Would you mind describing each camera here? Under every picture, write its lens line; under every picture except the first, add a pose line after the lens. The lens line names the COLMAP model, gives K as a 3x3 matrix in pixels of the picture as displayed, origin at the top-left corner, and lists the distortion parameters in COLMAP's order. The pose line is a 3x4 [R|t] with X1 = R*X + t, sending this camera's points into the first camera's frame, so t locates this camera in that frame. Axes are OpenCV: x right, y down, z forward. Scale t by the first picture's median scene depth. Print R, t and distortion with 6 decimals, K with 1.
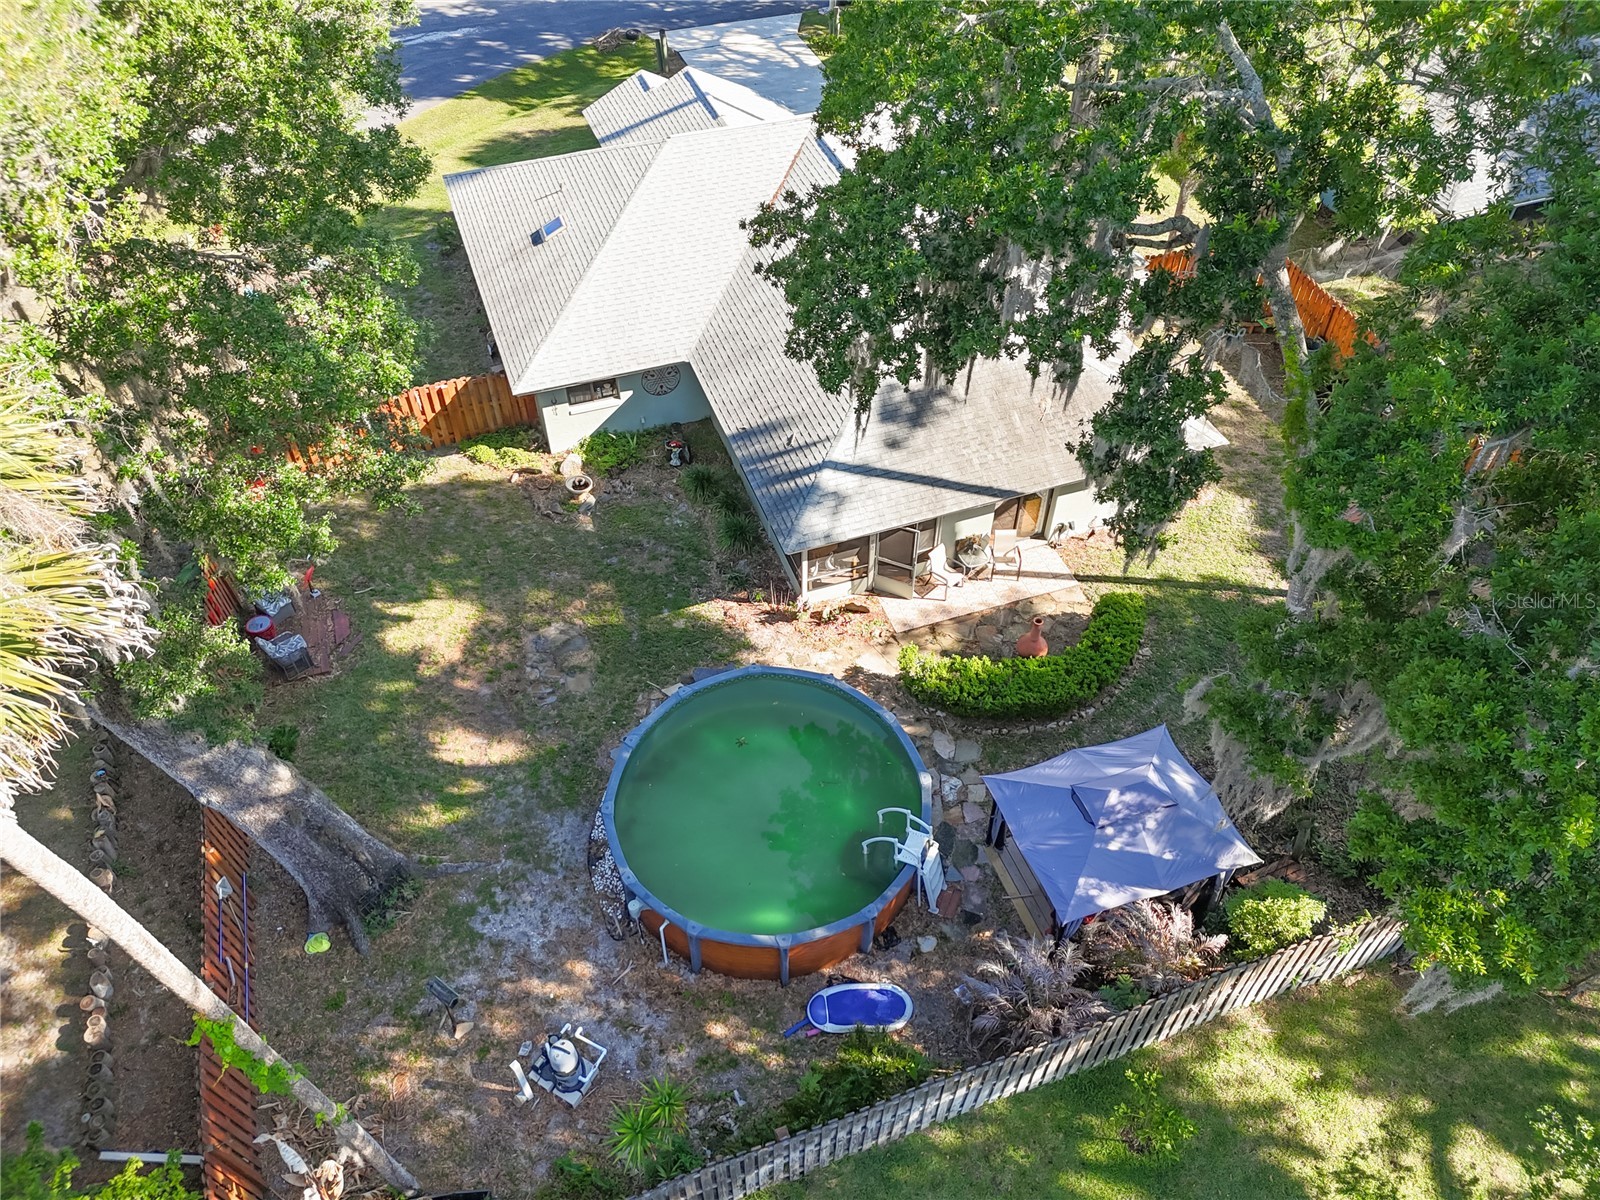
lens RADIAL K [[1183.3, 0, 806.3], [0, 1183.3, 604.8], [0, 0, 1]] dist [0.068566, -0.061528]
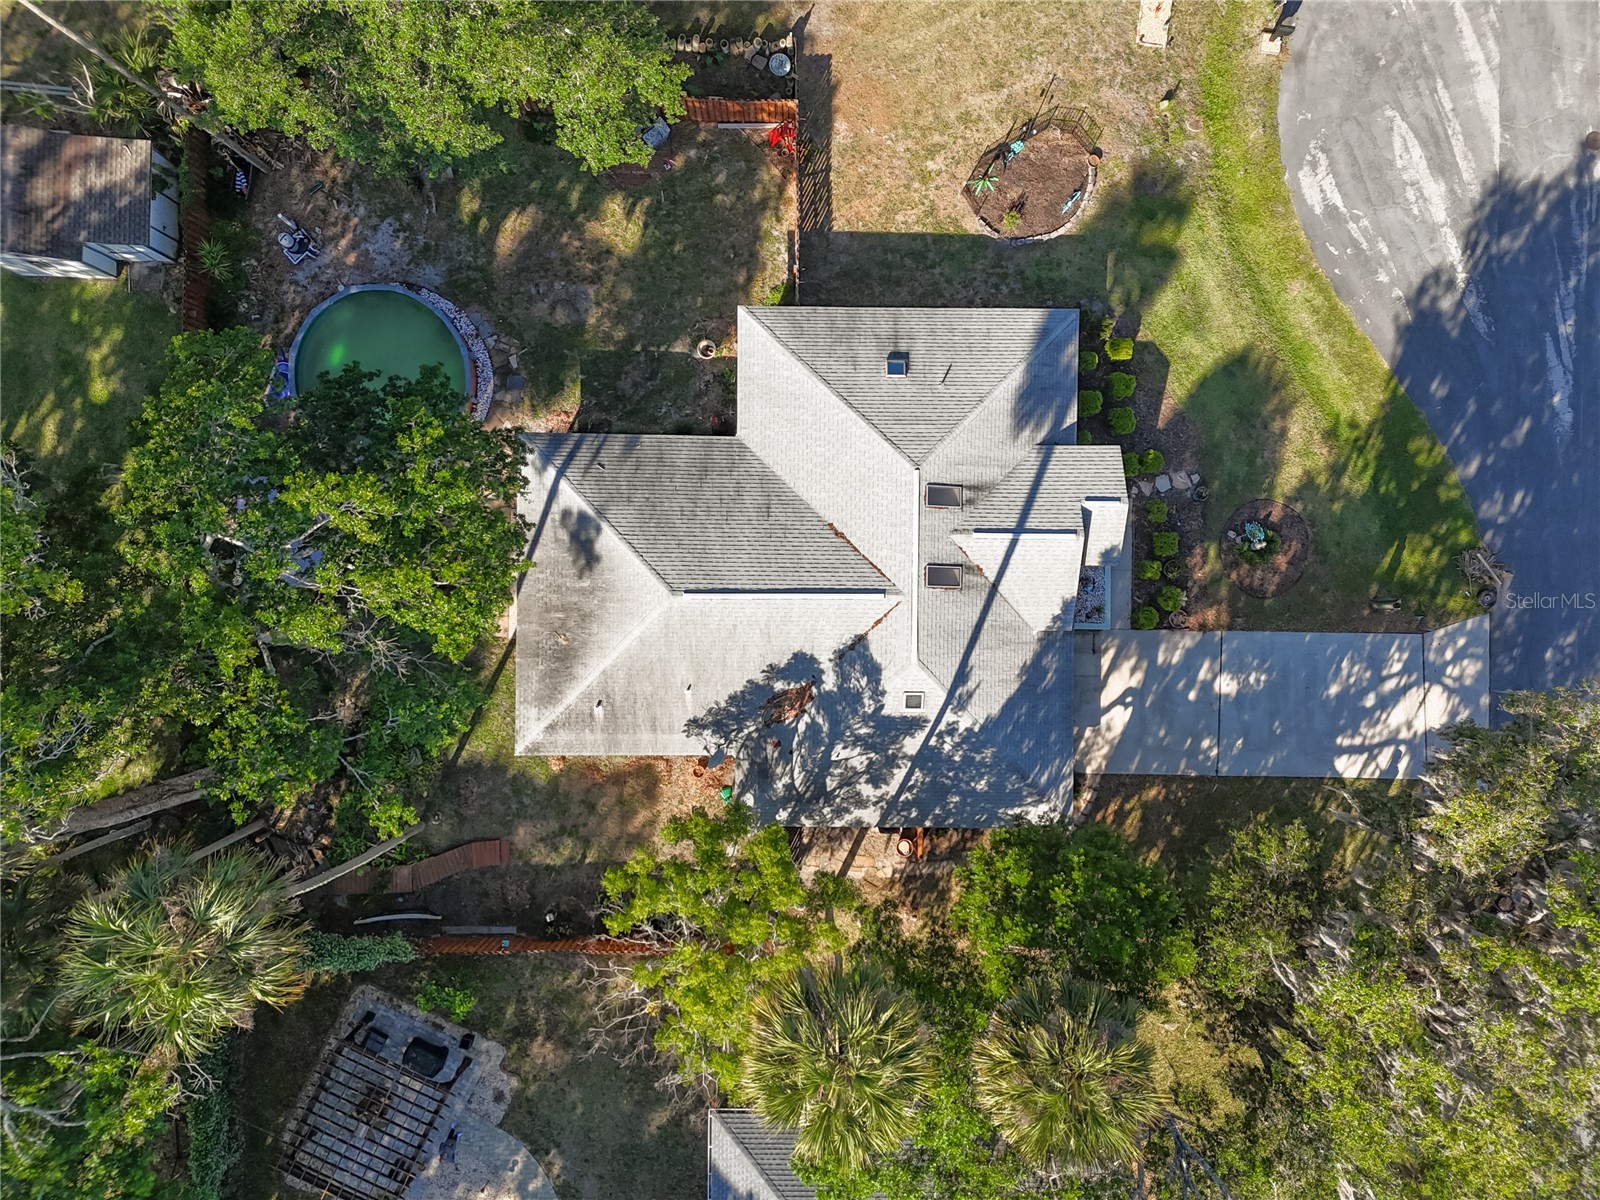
lens RADIAL K [[1183.3, 0, 790.1], [0, 1183.3, 620.5], [0, 0, 1]] dist [0.068566, -0.061528]
pose [[-0.349039, 0.936874, 0.020943, 0.066240], [-0.690037, -0.272071, 0.670691, -1.671384], [0.634051, 0.219646, 0.741441, 0.119882]]
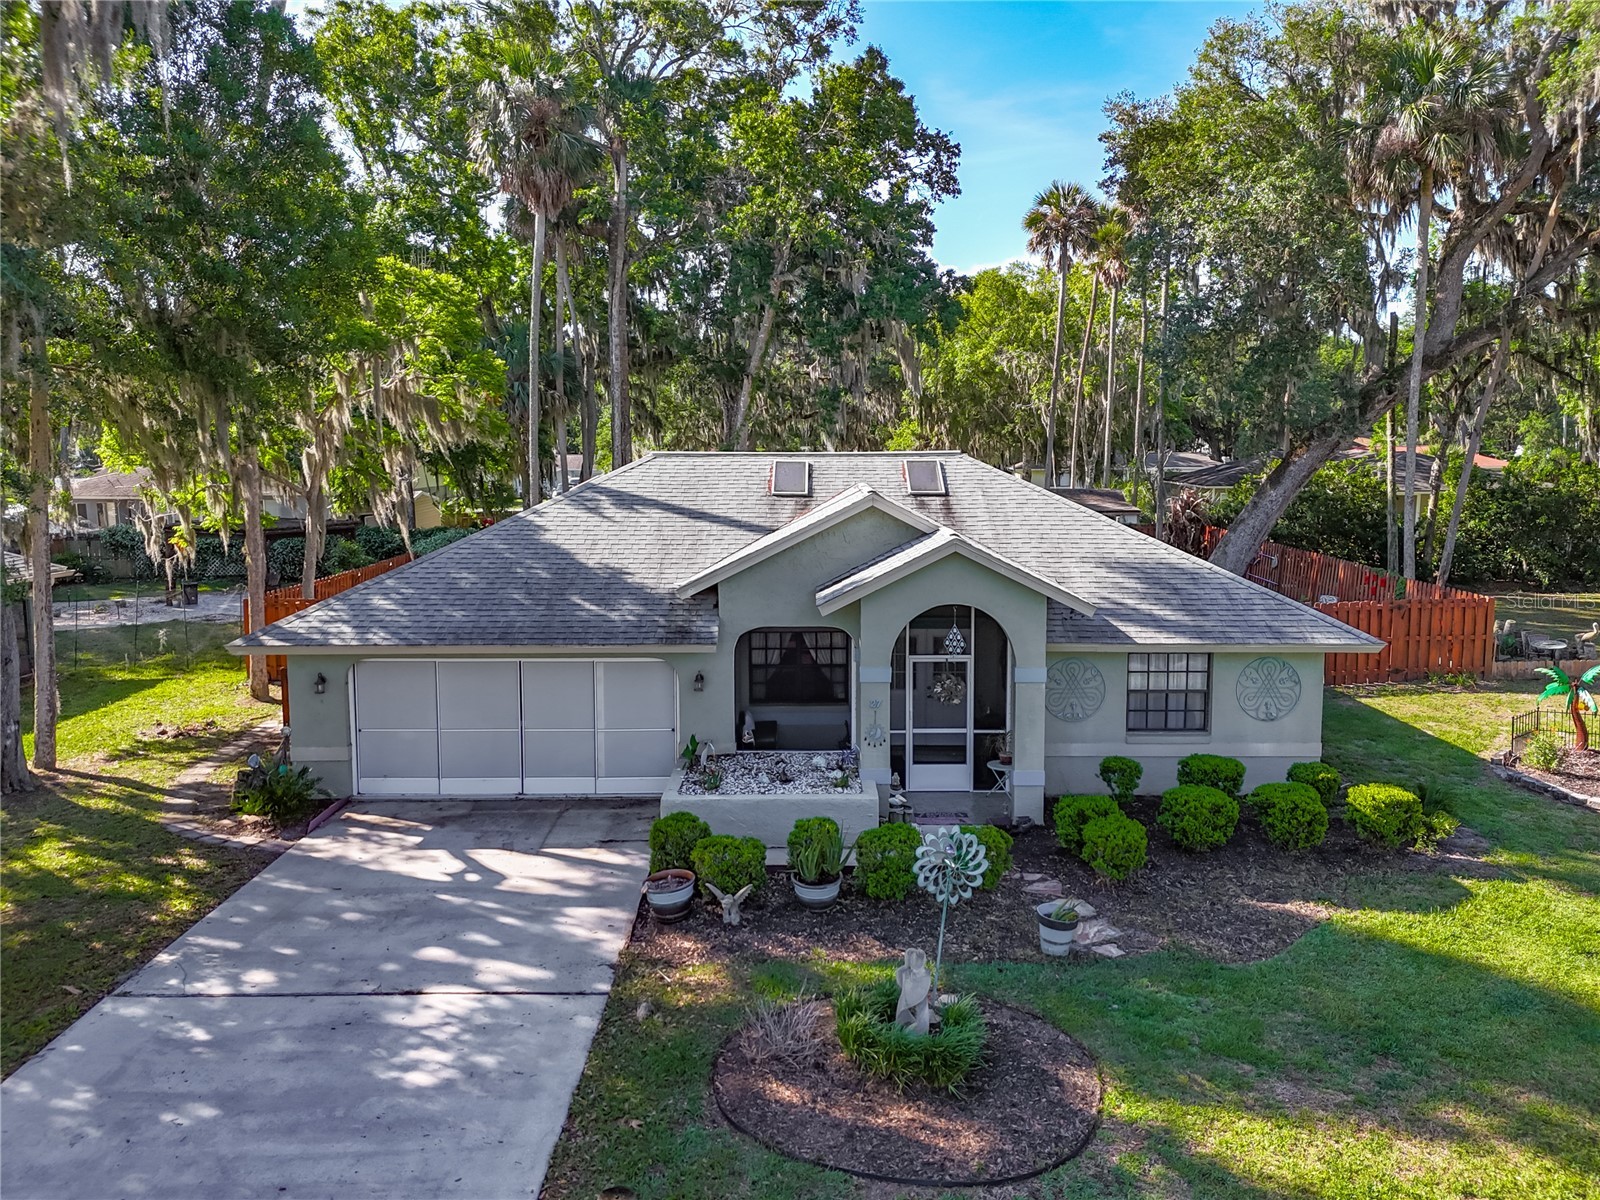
lens RADIAL K [[1183.3, 0, 811.7], [0, 1183.3, 592.3], [0, 0, 1]] dist [0.068566, -0.061528]
pose [[-0.942912, -0.031444, 0.331553, -0.399819], [0.250232, 0.590060, 0.767602, -1.369341], [-0.219773, 0.806747, -0.548506, 2.213250]]
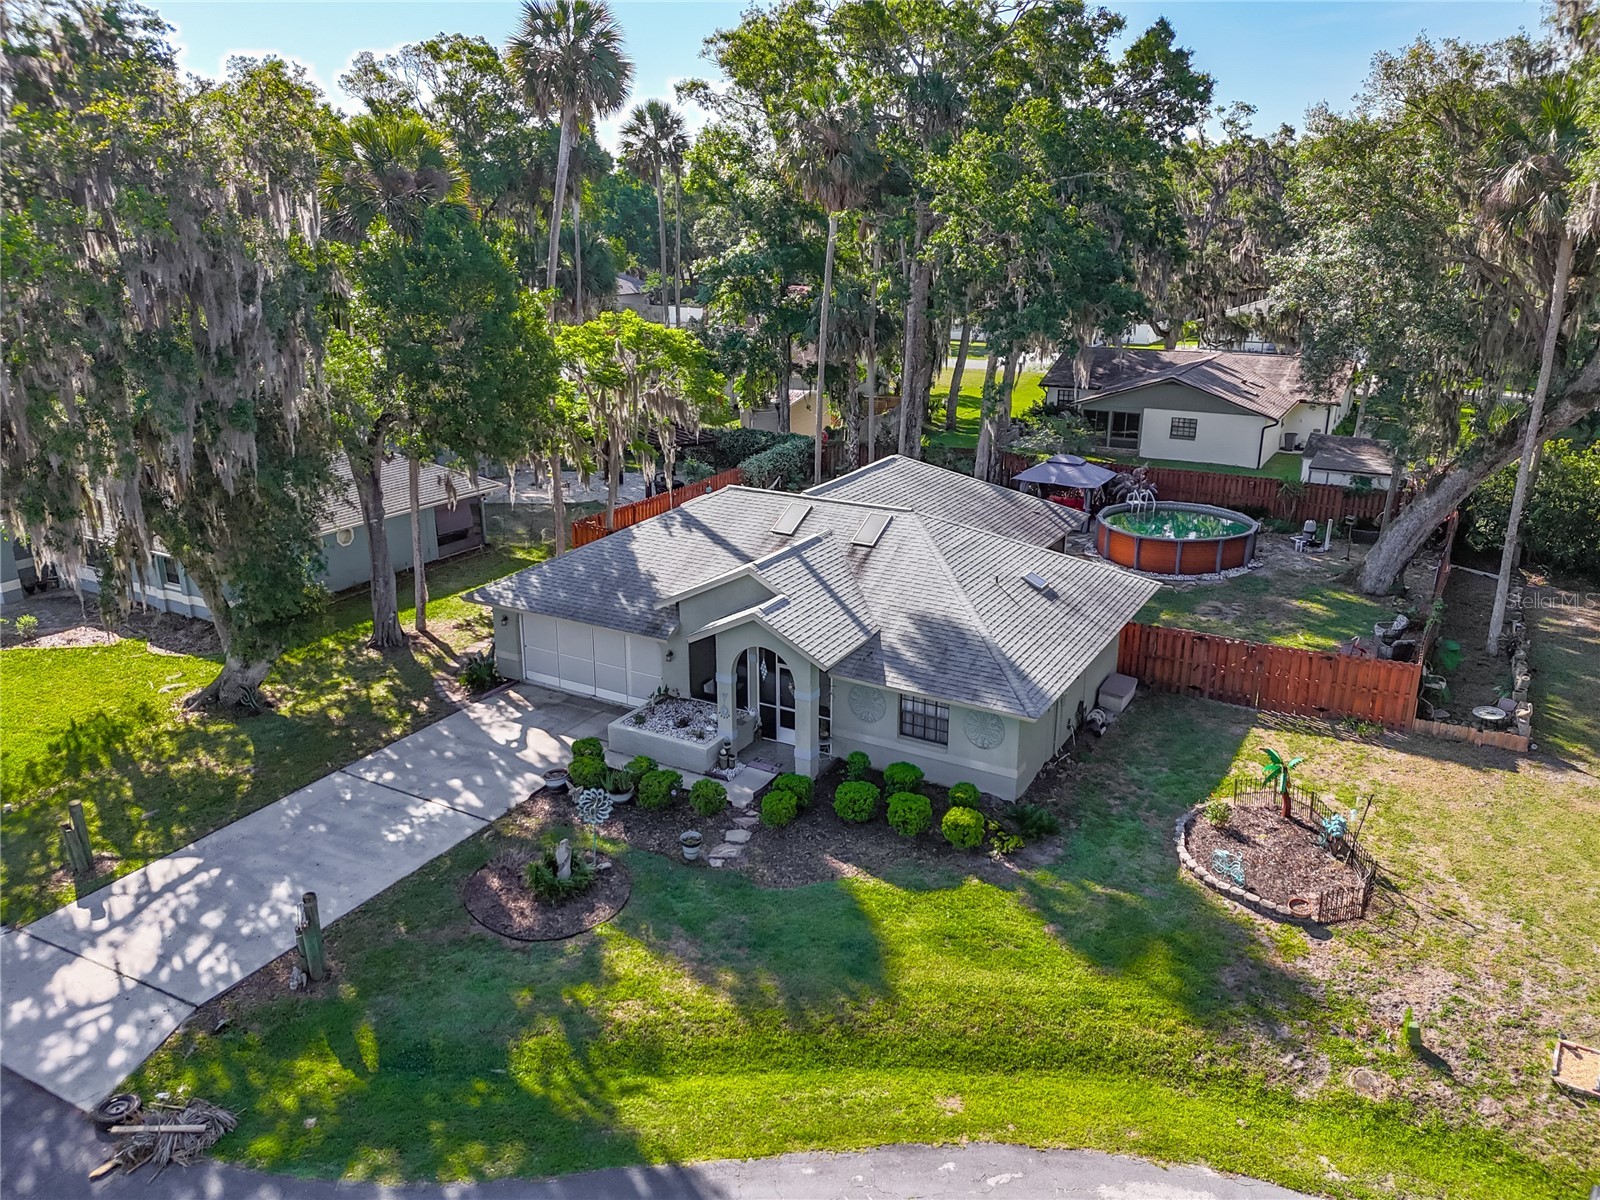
lens RADIAL K [[1183.3, 0, 807.2], [0, 1183.3, 584.6], [0, 0, 1]] dist [0.068566, -0.061528]
pose [[-0.653712, -0.223663, 0.722935, -1.210631], [0.555193, 0.507406, 0.659014, -1.616986], [-0.514219, 0.832174, -0.207521, 1.952563]]
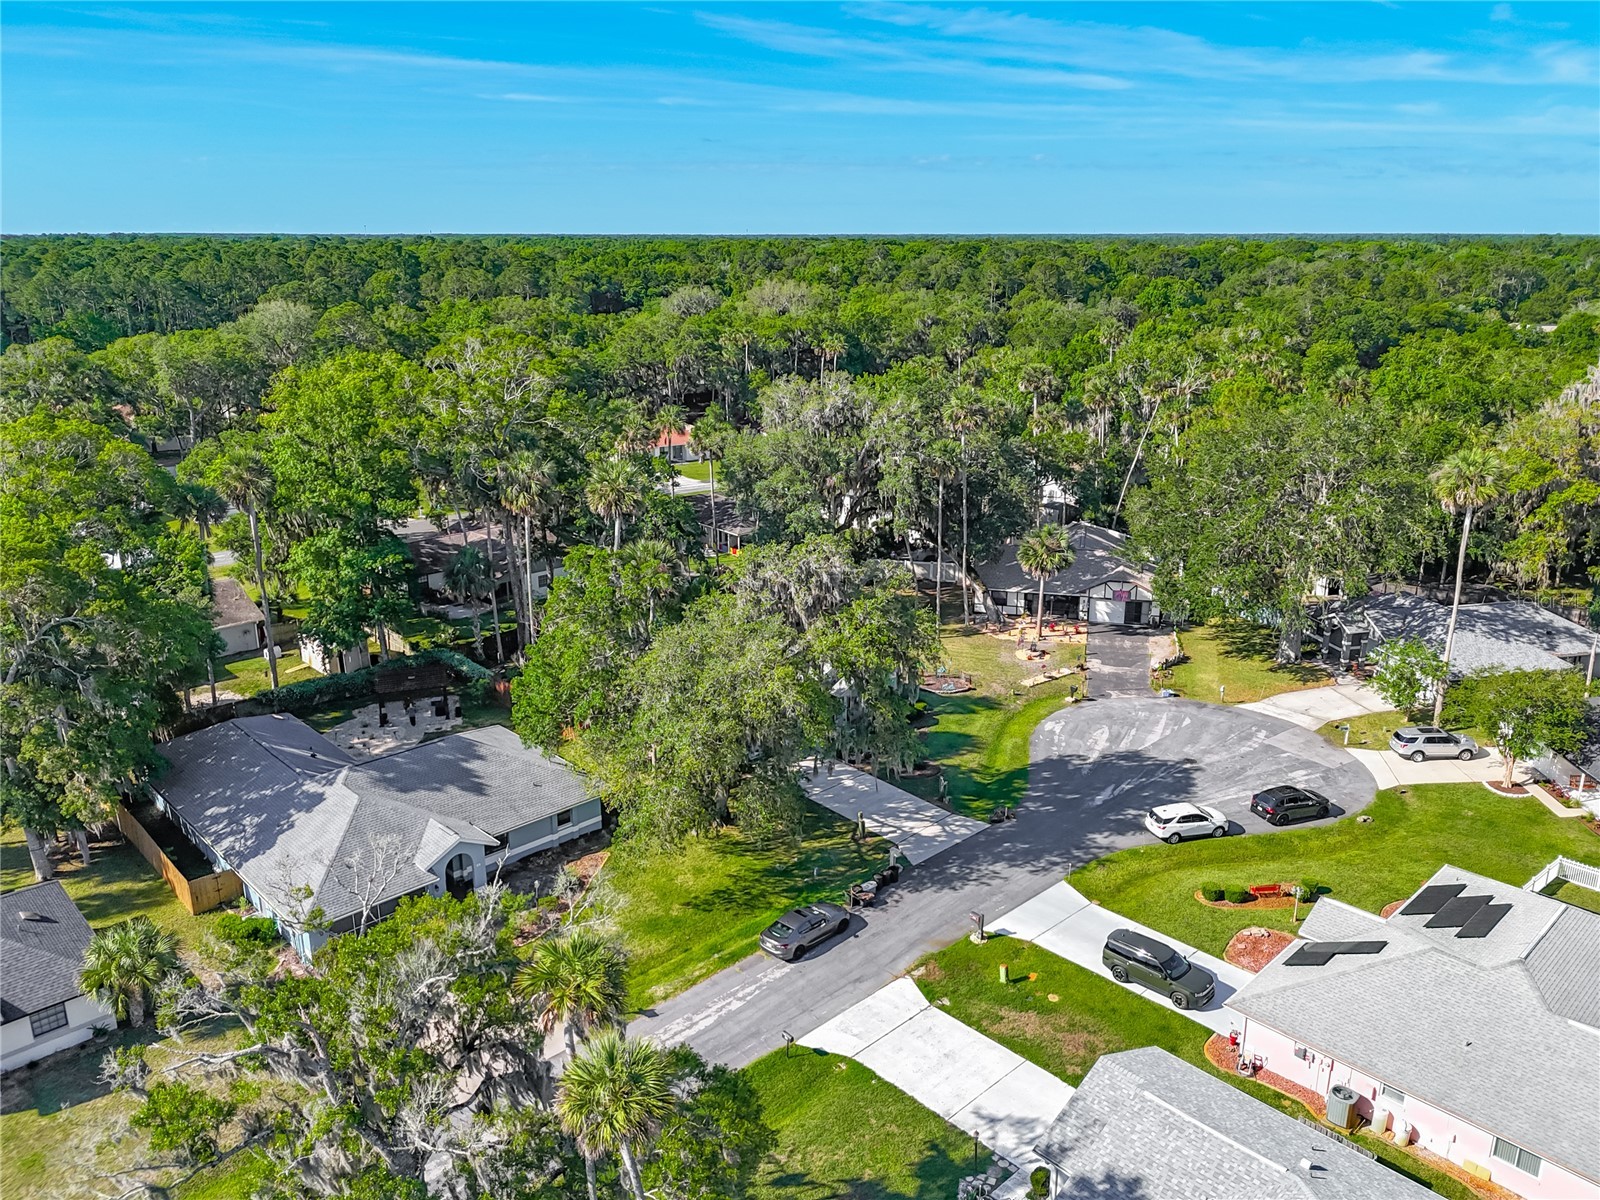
lens RADIAL K [[1183.3, 0, 808.9], [0, 1183.3, 604.3], [0, 0, 1]] dist [0.068566, -0.061528]
pose [[-0.914917, 0.121536, -0.384909, 1.355589], [-0.293601, 0.454010, 0.841233, -4.037398], [0.276993, 0.882669, -0.379699, 2.937631]]
